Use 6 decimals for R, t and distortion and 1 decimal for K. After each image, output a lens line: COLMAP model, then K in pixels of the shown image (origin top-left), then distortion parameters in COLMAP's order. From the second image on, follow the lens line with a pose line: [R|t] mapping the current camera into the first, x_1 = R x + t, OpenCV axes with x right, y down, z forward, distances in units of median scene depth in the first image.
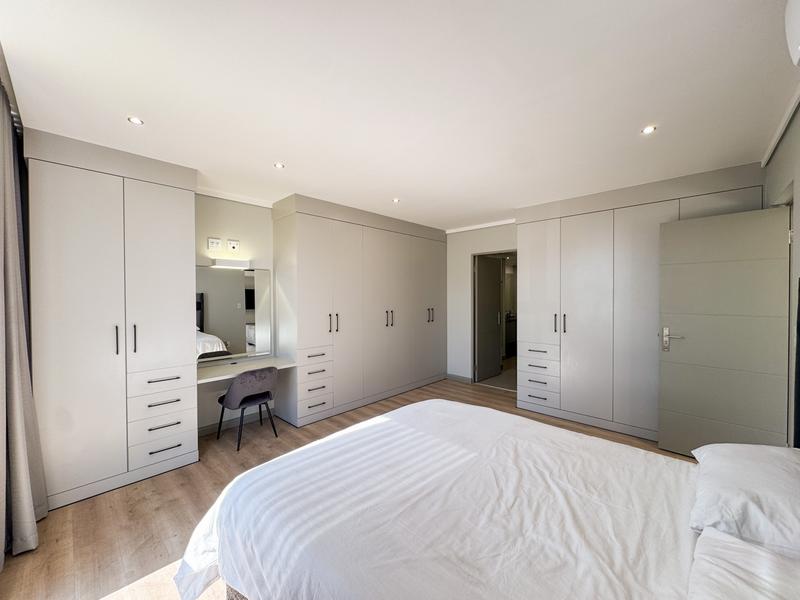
lens RADIAL K [[317.9, 0, 399.8], [0, 317.9, 298.6], [0, 0, 1]] dist [-0.002559, 0.000192]
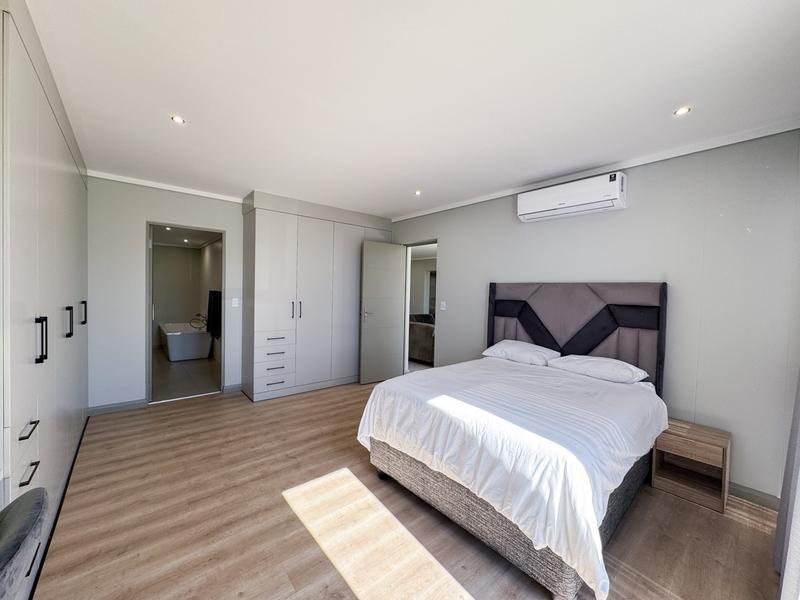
lens RADIAL K [[317.9, 0, 399.8], [0, 317.9, 298.6], [0, 0, 1]] dist [-0.002559, 0.000192]
pose [[0.105479, -0.016493, 0.994285, -0.569402], [-0.013853, 0.999741, 0.018053, 0.013513], [-0.994325, -0.015678, 0.105224, 0.521863]]
